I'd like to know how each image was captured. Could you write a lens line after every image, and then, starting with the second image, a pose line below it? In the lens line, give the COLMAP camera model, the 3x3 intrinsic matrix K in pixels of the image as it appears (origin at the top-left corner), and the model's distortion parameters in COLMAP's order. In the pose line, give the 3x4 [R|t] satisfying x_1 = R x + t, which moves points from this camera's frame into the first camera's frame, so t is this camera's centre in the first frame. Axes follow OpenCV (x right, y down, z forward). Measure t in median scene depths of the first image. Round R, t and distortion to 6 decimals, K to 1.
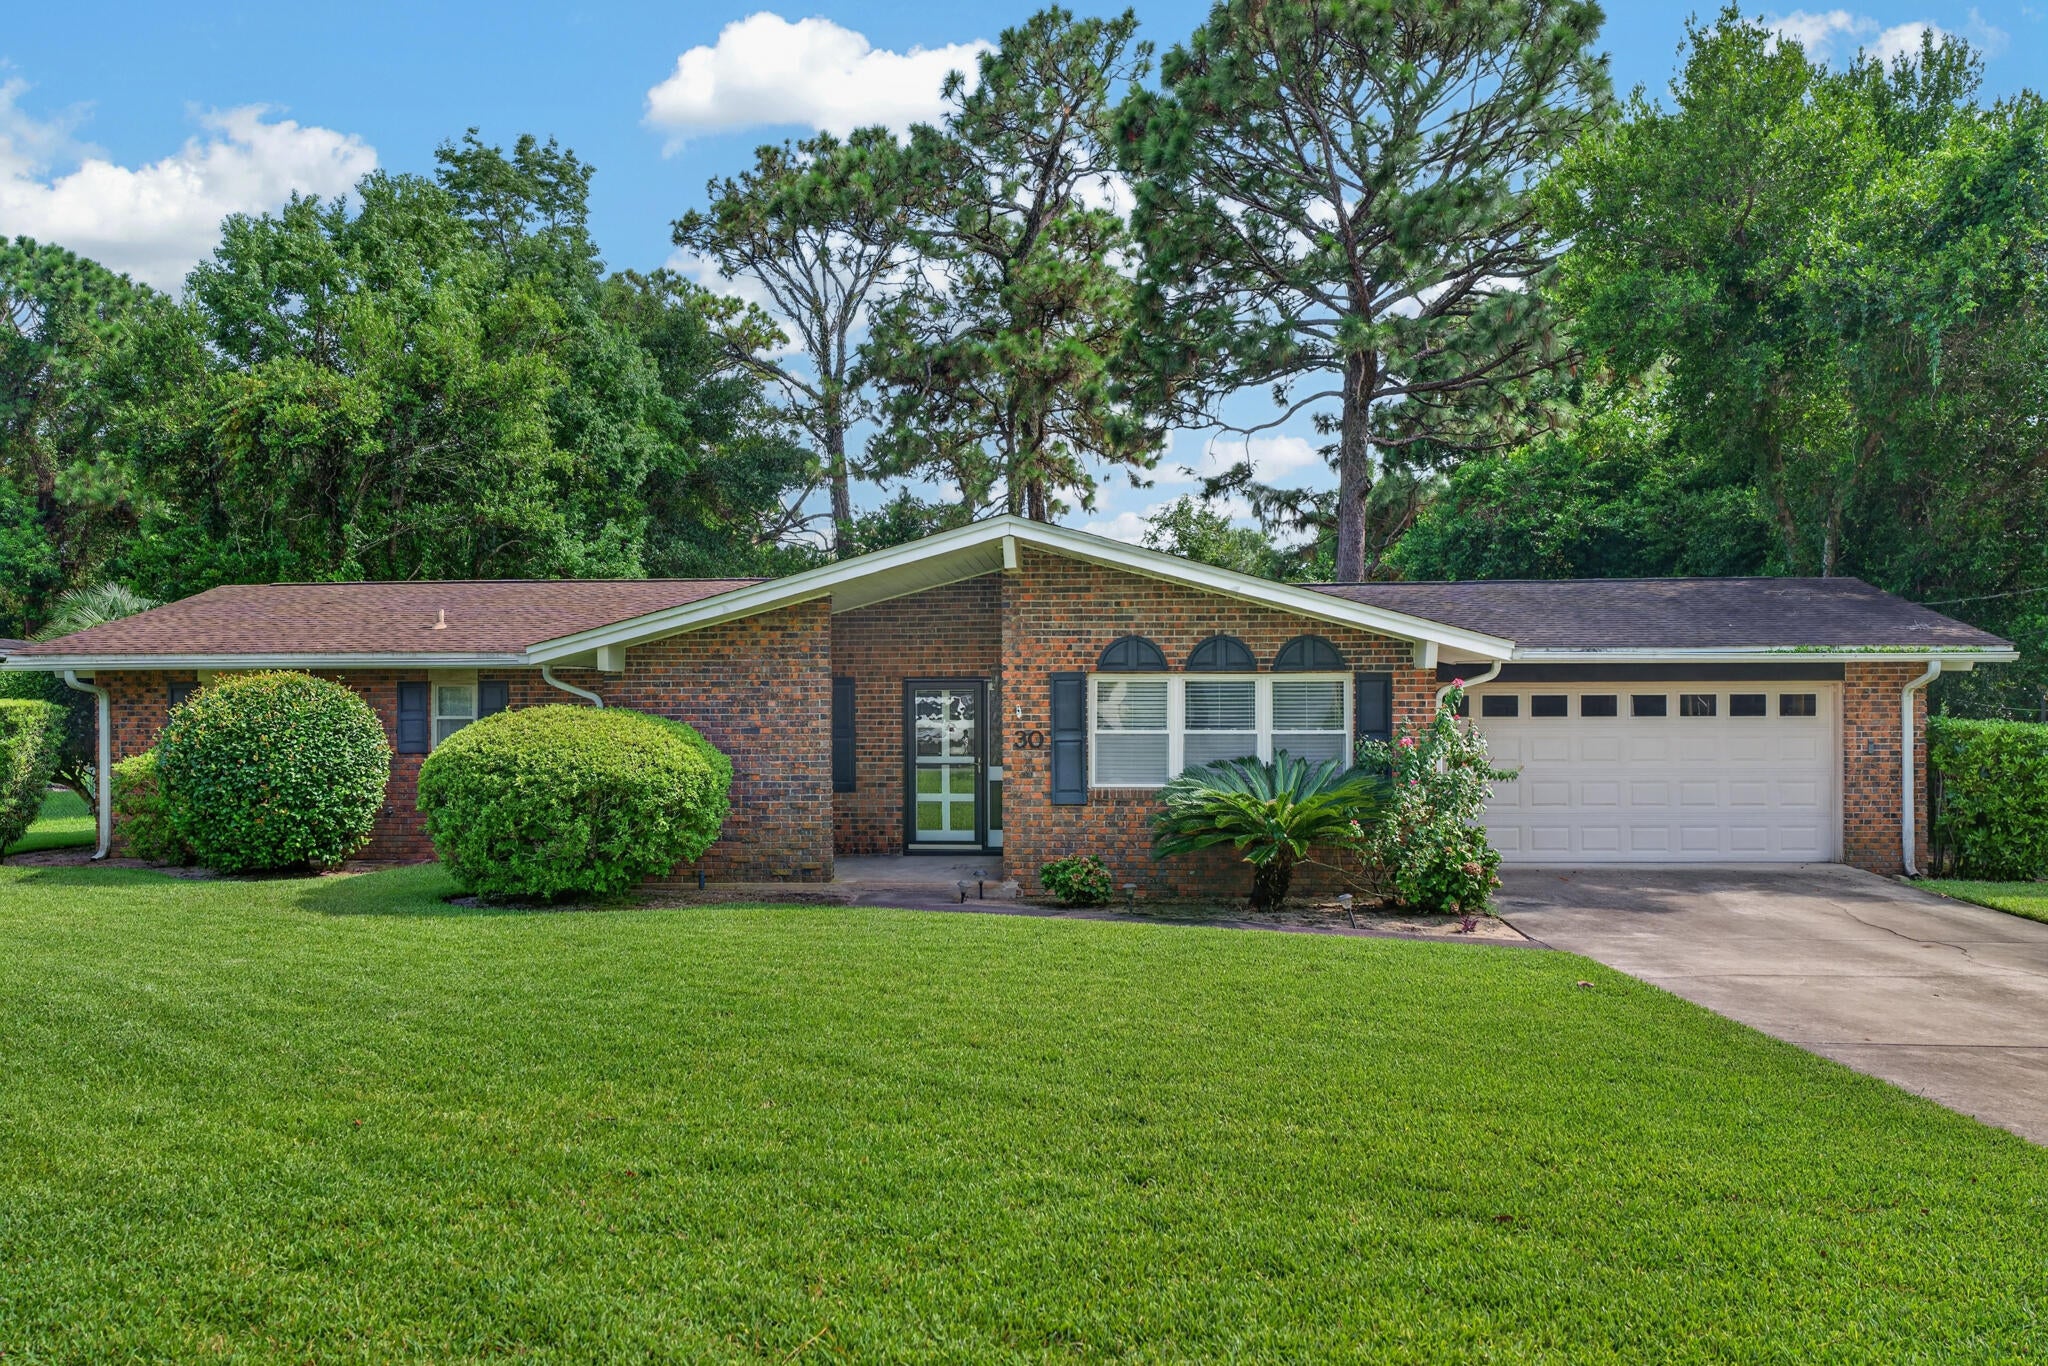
lens RADIAL K [[1497.9, 0, 1025.8], [0, 1497.9, 713.9], [0, 0, 1]] dist [0.003621, -0.002239]
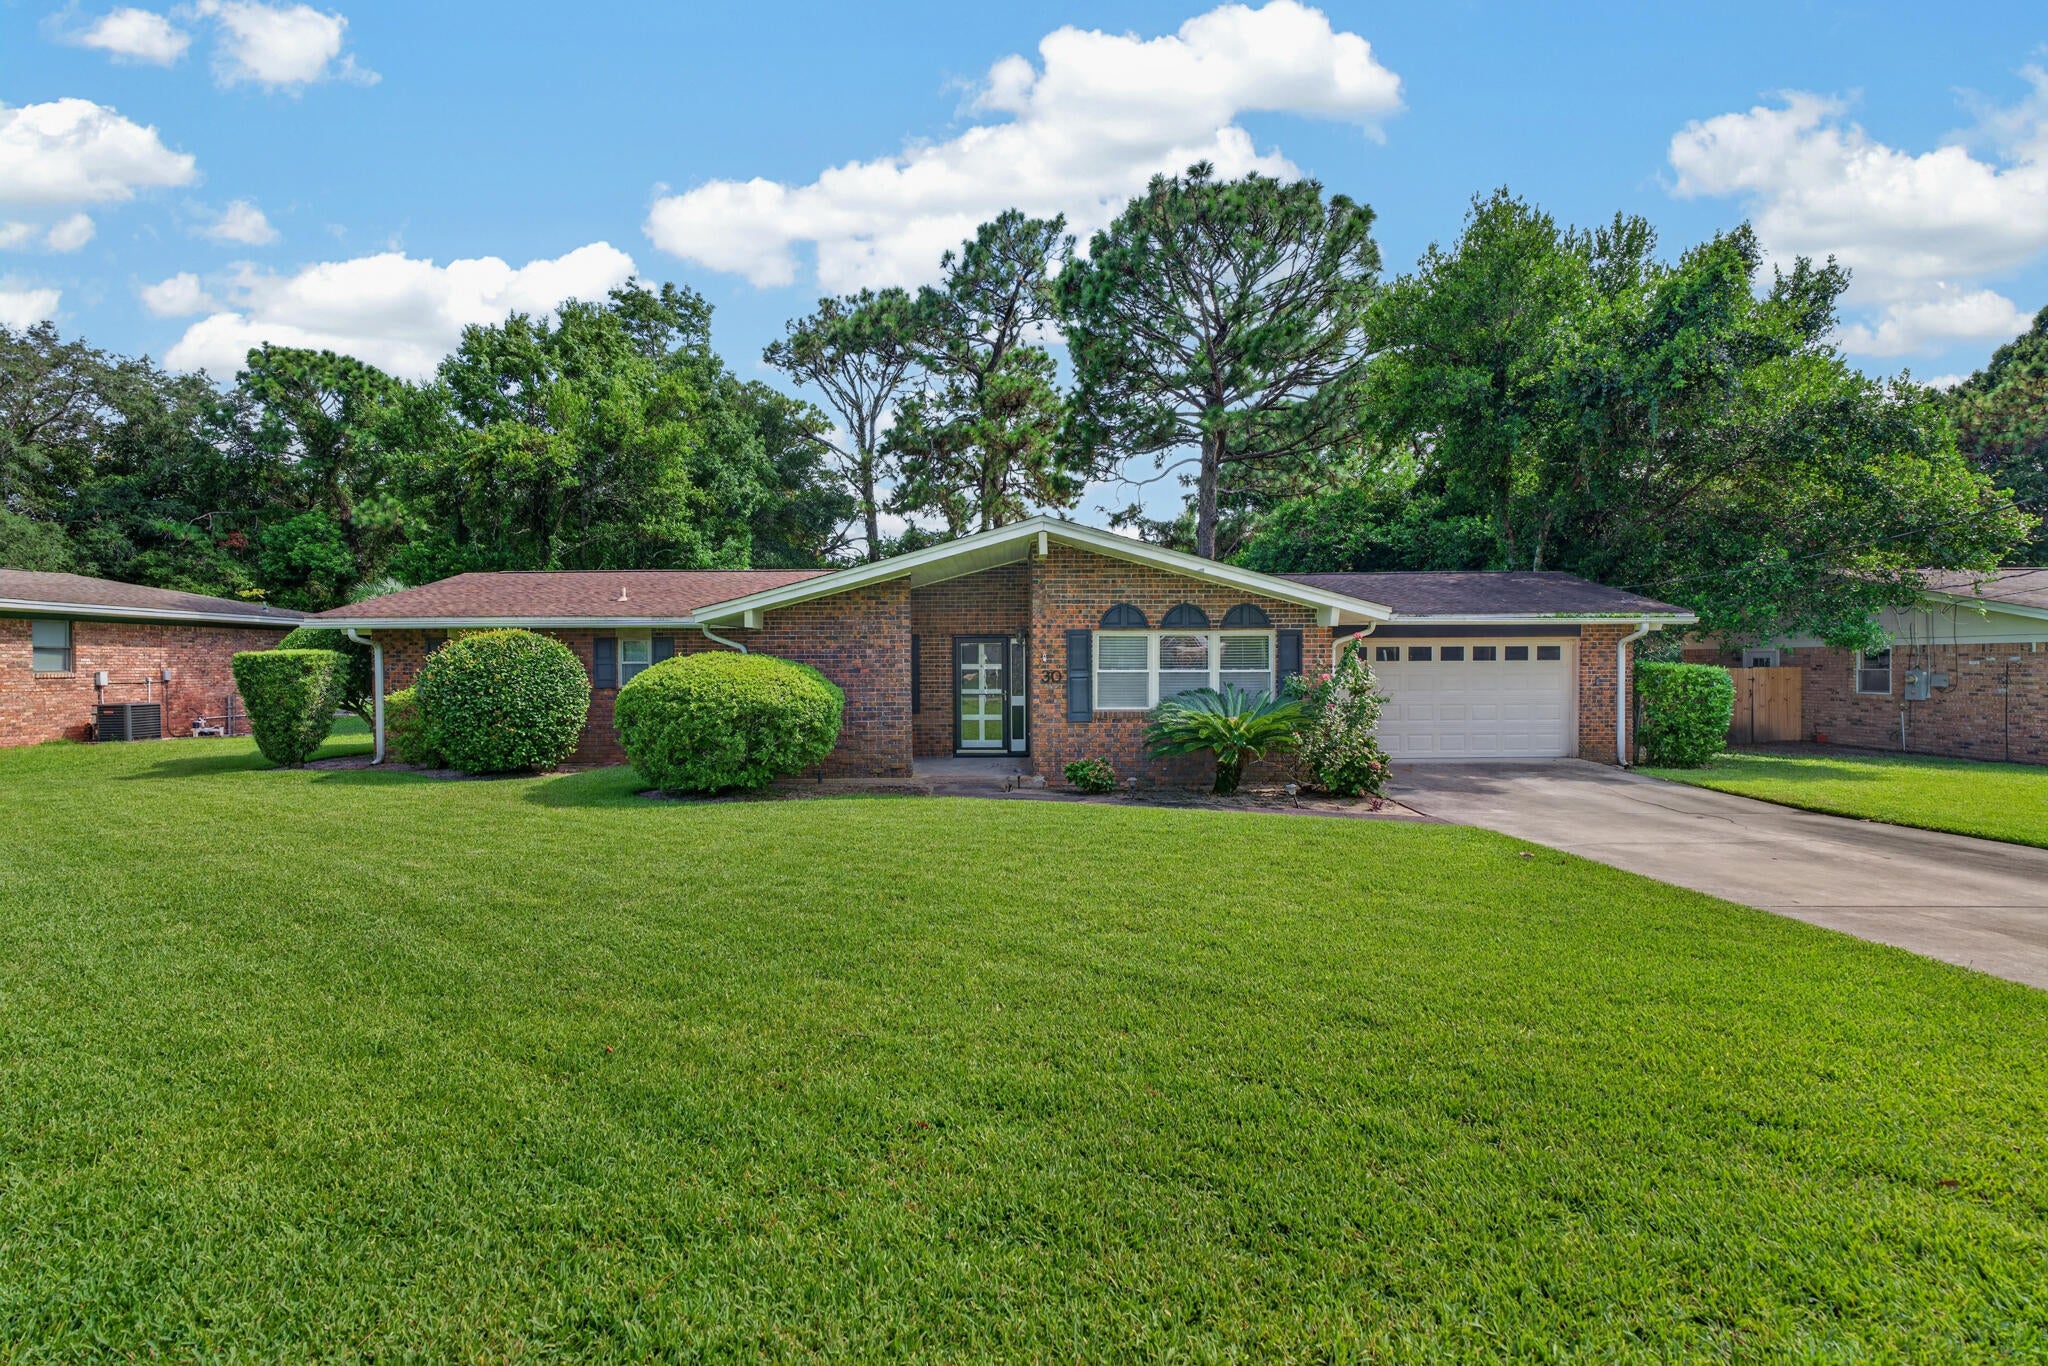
lens RADIAL K [[900.4, 0, 1024.0], [0, 900.4, 683.0], [0, 0, 1]] dist [-0.000446, -0.000152]
pose [[0.998094, -0.002661, 0.061662, -0.068766], [0.001545, 0.999834, 0.018140, 0.006946], [-0.061700, -0.018010, 0.997932, 0.130471]]
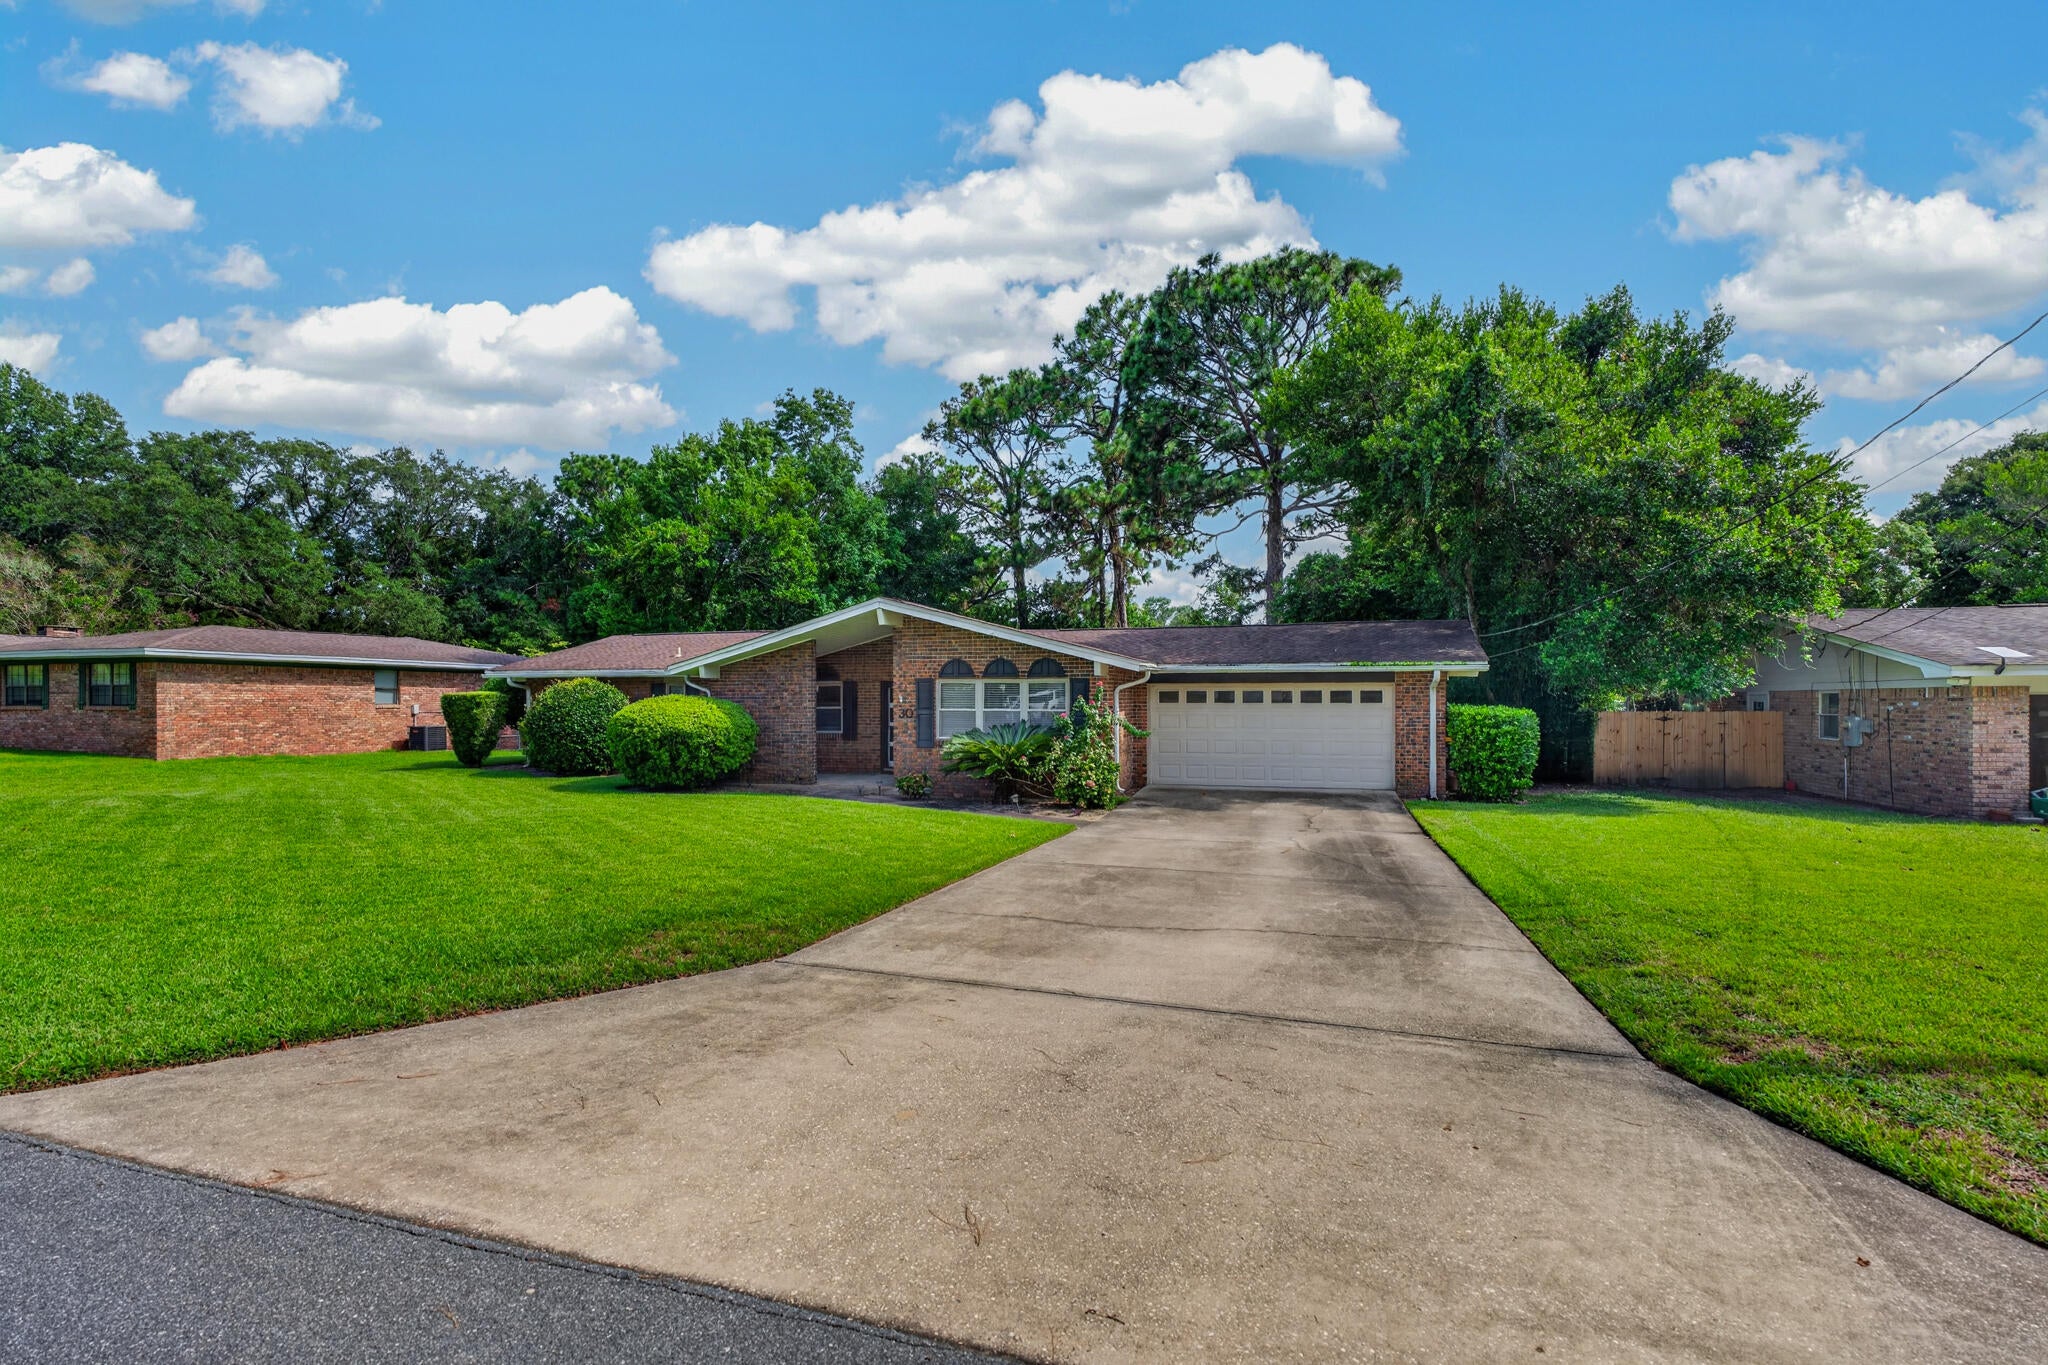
lens RADIAL K [[906.7, 0, 1031.4], [0, 906.7, 708.9], [0, 0, 1]] dist [0.000736, 0.000002]
pose [[0.975361, 0.006042, -0.220534, 0.372222], [-0.004666, 0.999966, 0.006761, 0.002620], [0.220568, -0.005565, 0.975356, -0.089339]]
